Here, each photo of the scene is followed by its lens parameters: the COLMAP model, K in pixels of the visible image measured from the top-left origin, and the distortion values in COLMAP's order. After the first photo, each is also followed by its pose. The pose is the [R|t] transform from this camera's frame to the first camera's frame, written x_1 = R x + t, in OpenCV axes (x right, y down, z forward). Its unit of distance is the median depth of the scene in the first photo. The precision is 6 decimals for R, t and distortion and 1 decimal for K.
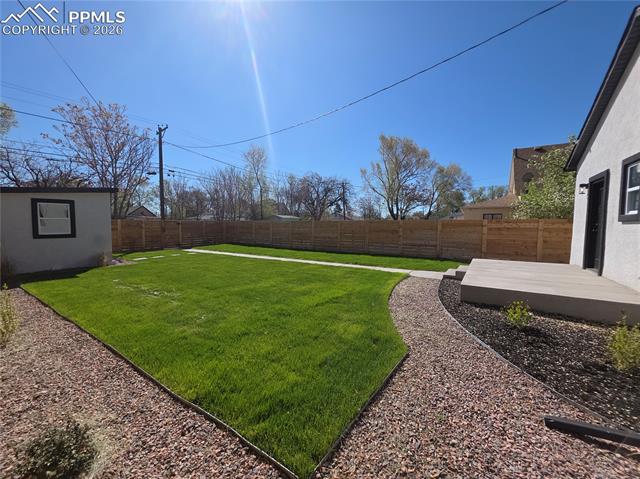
lens RADIAL K [[254.9, 0, 318.5], [0, 254.9, 239.0], [0, 0, 1]] dist [-0.000695, 0.000655]
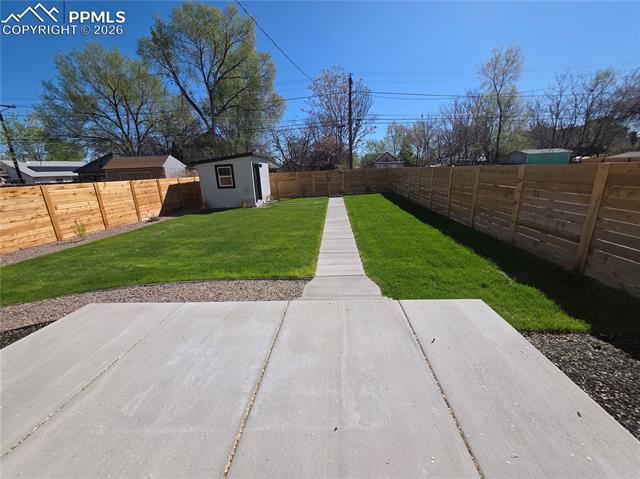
lens RADIAL K [[254.9, 0, 318.5], [0, 254.9, 239.0], [0, 0, 1]] dist [-0.000695, 0.000655]
pose [[0.500905, 0.200274, -0.842012, 1.146727], [-0.003843, 0.973365, 0.229230, -0.104593], [0.865494, -0.111587, 0.488332, 1.038030]]
